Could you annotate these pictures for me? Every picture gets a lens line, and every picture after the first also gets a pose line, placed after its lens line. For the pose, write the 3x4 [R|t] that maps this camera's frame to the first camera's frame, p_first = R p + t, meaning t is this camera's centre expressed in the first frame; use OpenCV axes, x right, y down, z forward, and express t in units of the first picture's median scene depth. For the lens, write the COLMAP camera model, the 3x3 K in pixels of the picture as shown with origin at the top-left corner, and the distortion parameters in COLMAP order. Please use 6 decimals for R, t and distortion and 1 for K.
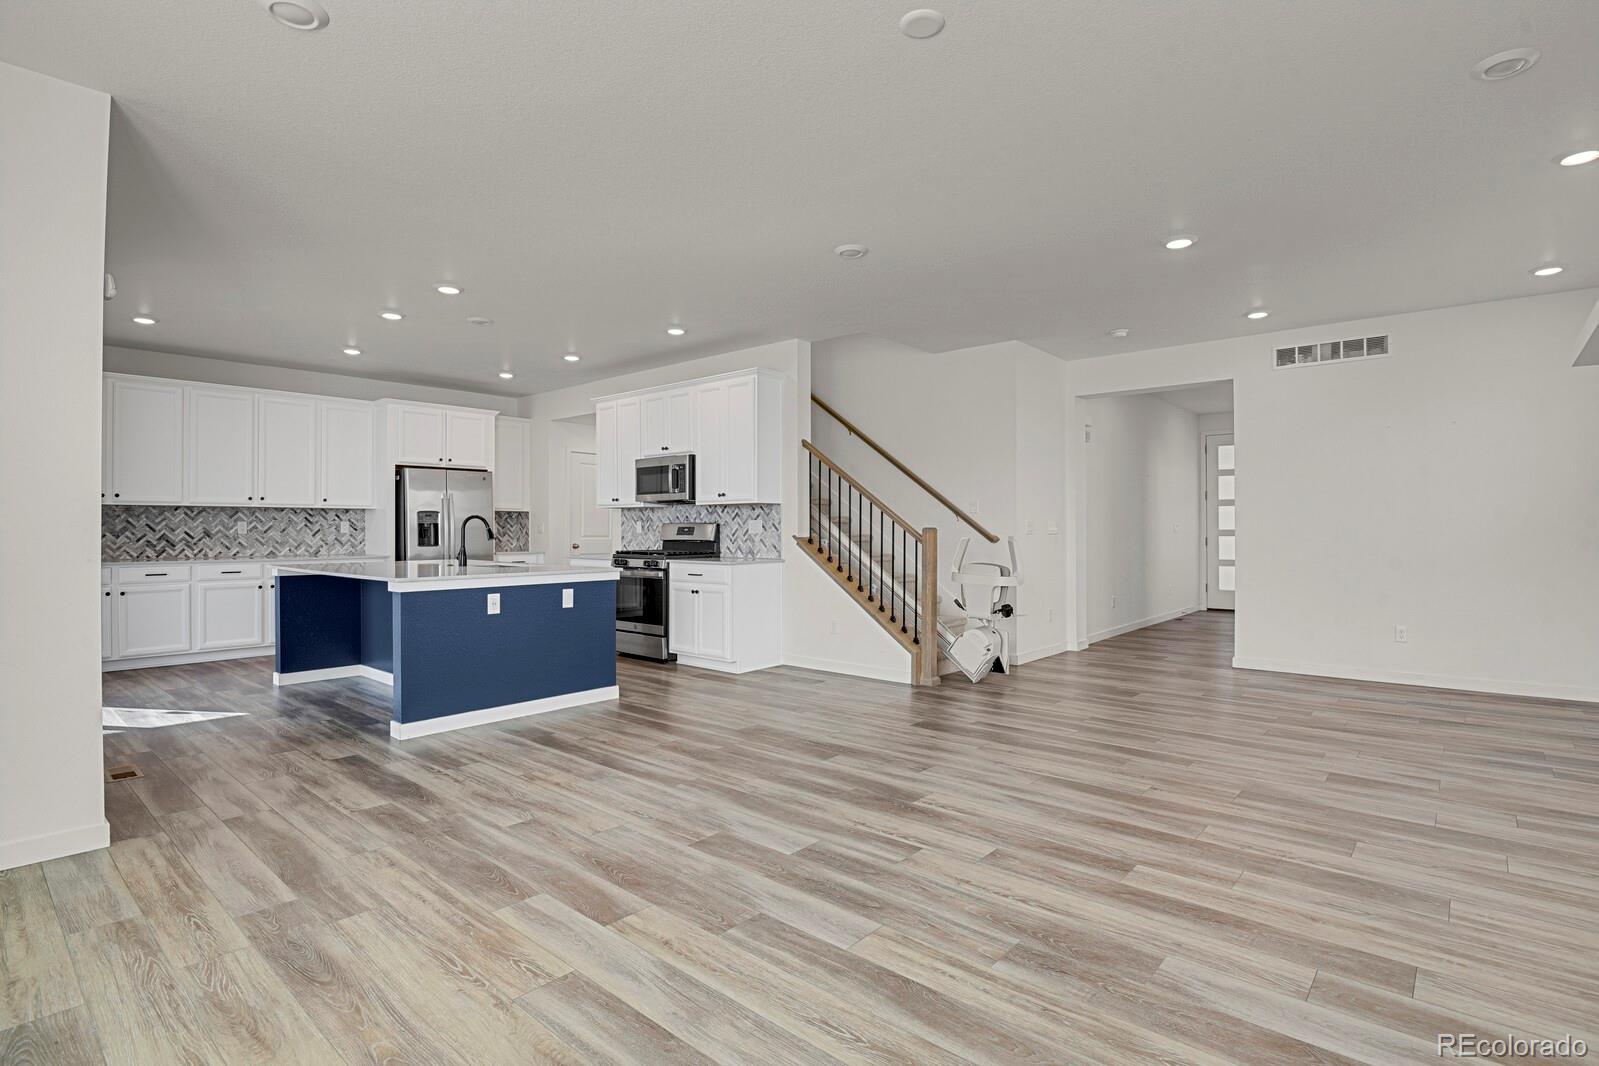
lens RADIAL K [[783.7, 0, 798.5], [0, 783.7, 529.6], [0, 0, 1]] dist [-0.022288, -0.005560]
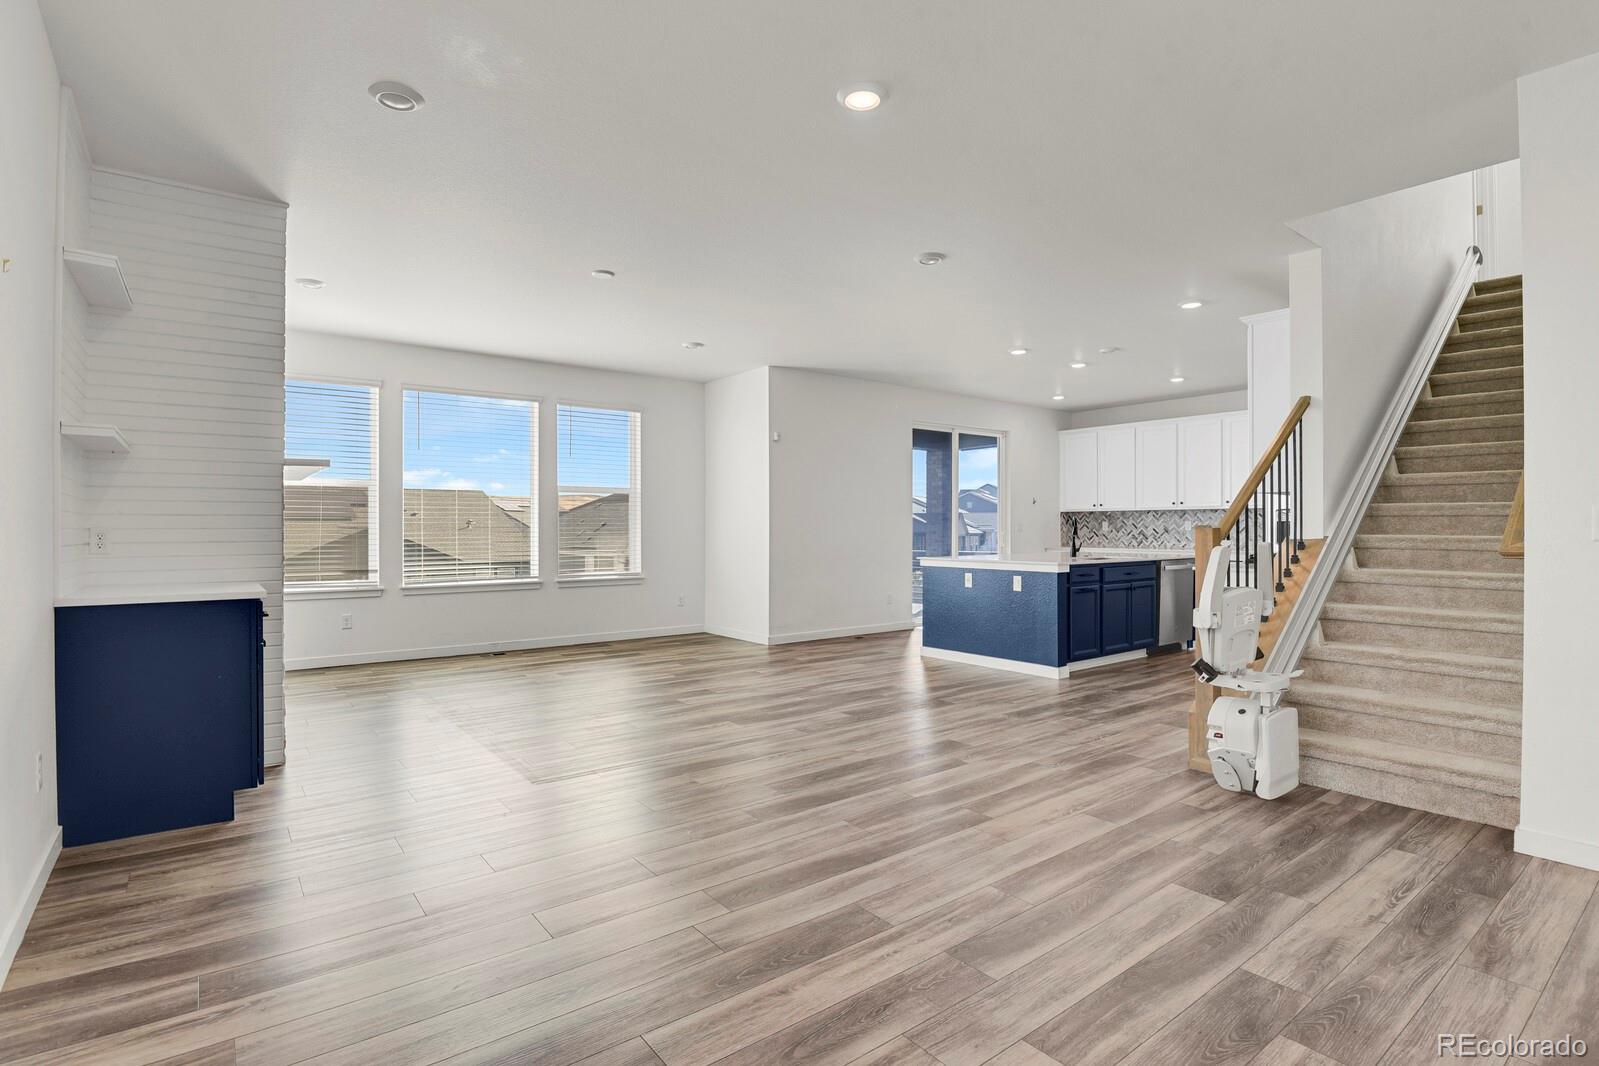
lens RADIAL K [[783.7, 0, 805.2], [0, 783.7, 520.3], [0, 0, 1]] dist [-0.022288, -0.005560]
pose [[-0.193420, -0.007432, -0.981088, 0.845233], [-0.000110, 0.999971, -0.007554, -0.001965], [0.981116, -0.001353, -0.193415, 0.788074]]
